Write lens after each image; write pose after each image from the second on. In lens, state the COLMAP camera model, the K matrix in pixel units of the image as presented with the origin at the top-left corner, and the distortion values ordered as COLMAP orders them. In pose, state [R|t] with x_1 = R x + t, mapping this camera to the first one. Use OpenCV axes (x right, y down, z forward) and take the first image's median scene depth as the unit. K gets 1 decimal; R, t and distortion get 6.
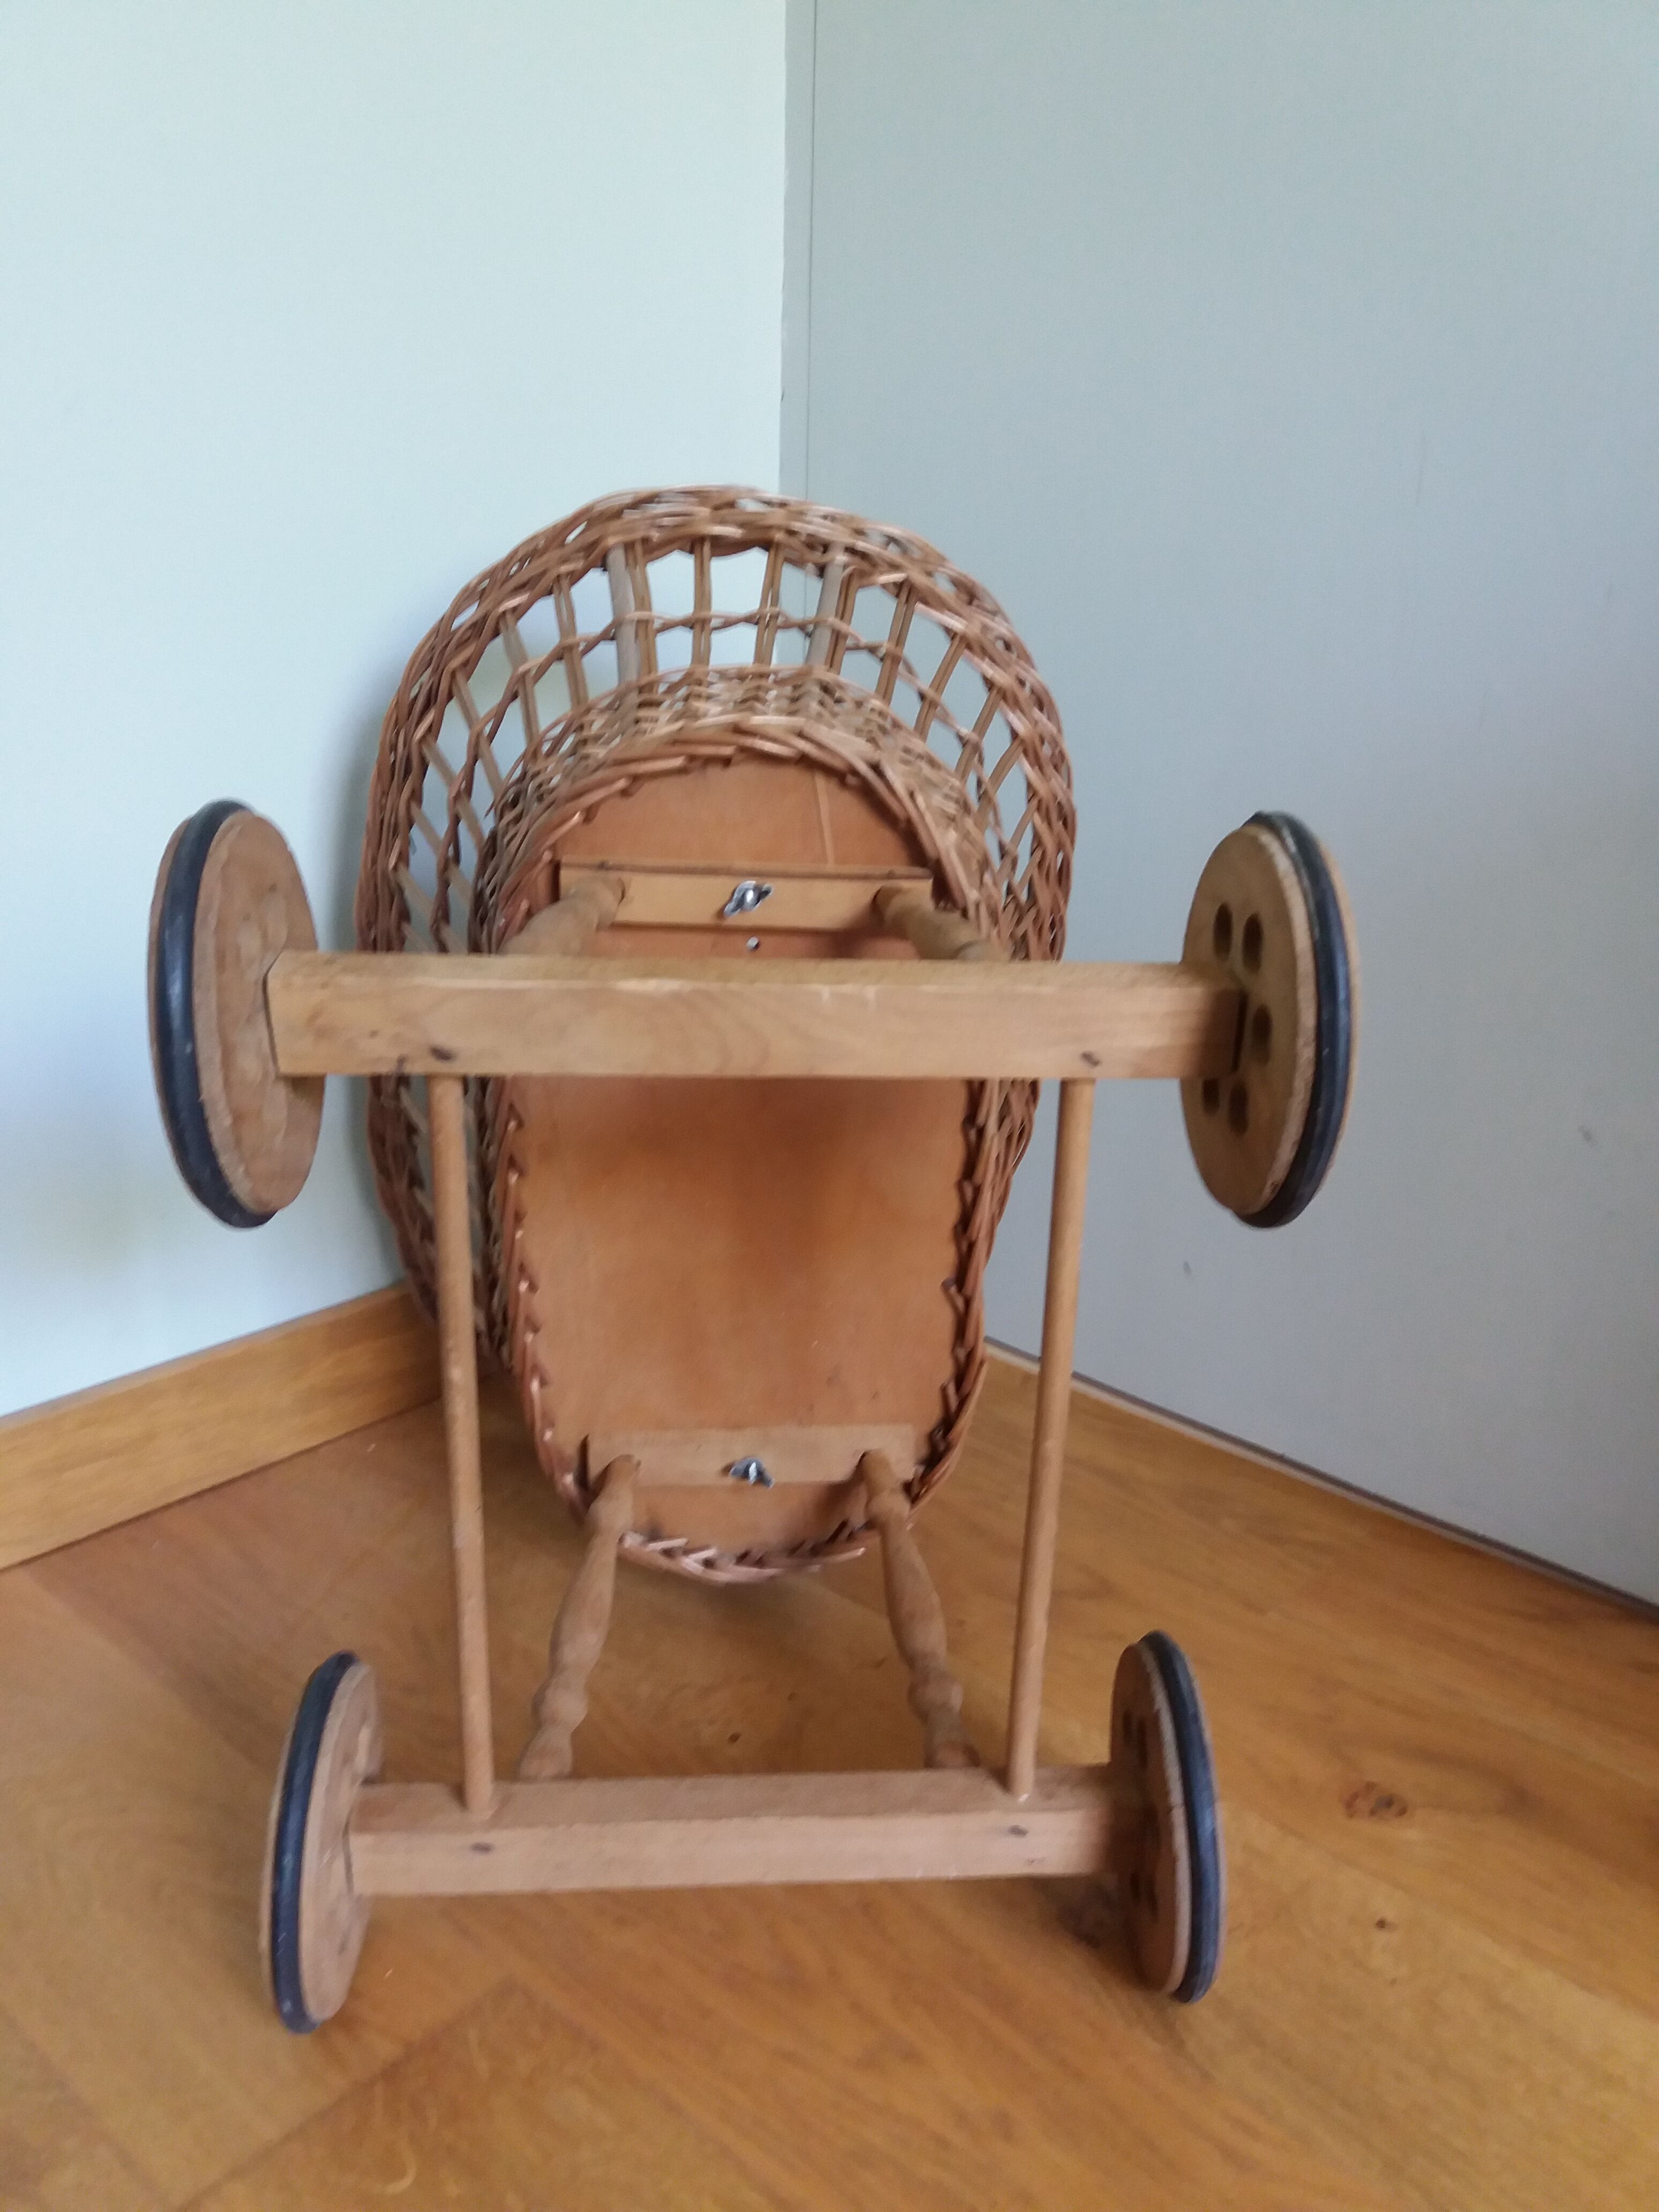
lens RADIAL K [[1768.1, 0, 821.5], [0, 1768.1, 1106.1], [0, 0, 1]] dist [0.004450, -0.013869]
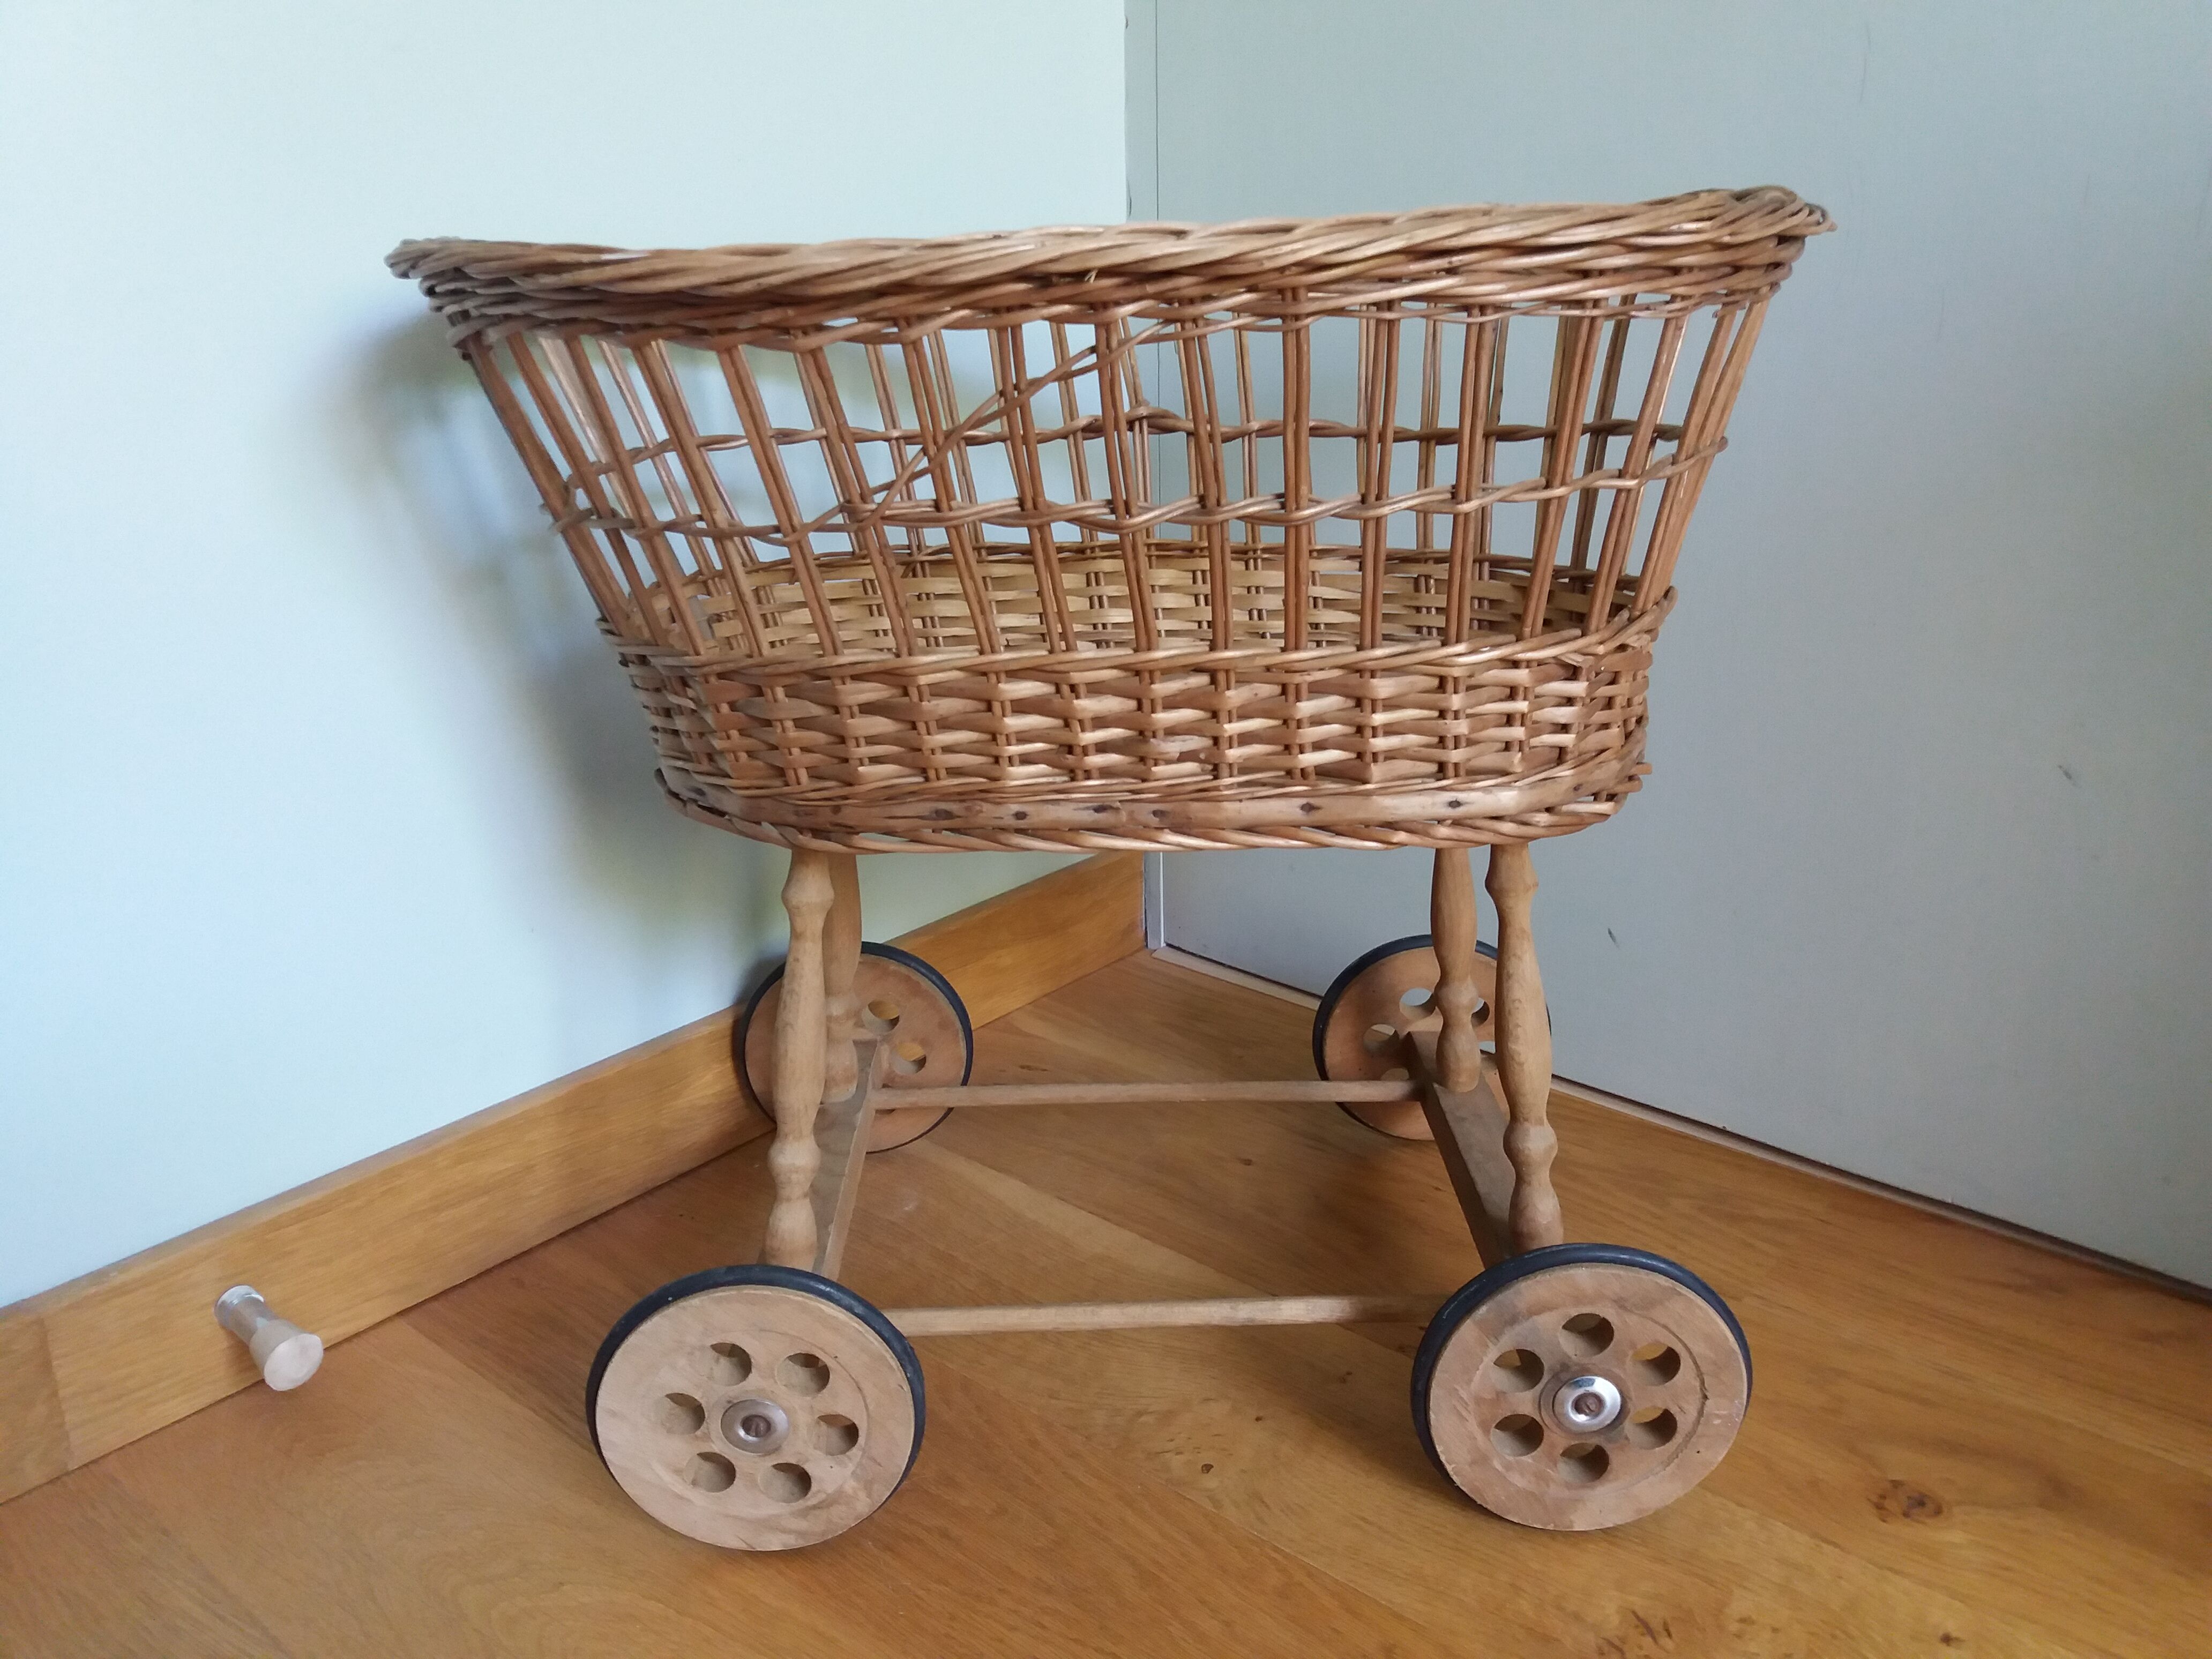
lens RADIAL K [[1768.1, 0, 1107.5], [0, 1768.1, 822.4], [0, 0, 1]] dist [0.004450, -0.013869]
pose [[0.998737, -0.045041, 0.022246, -0.112312], [0.044455, 0.998669, 0.026164, -0.006629], [-0.023395, -0.025142, 0.999410, 0.089869]]
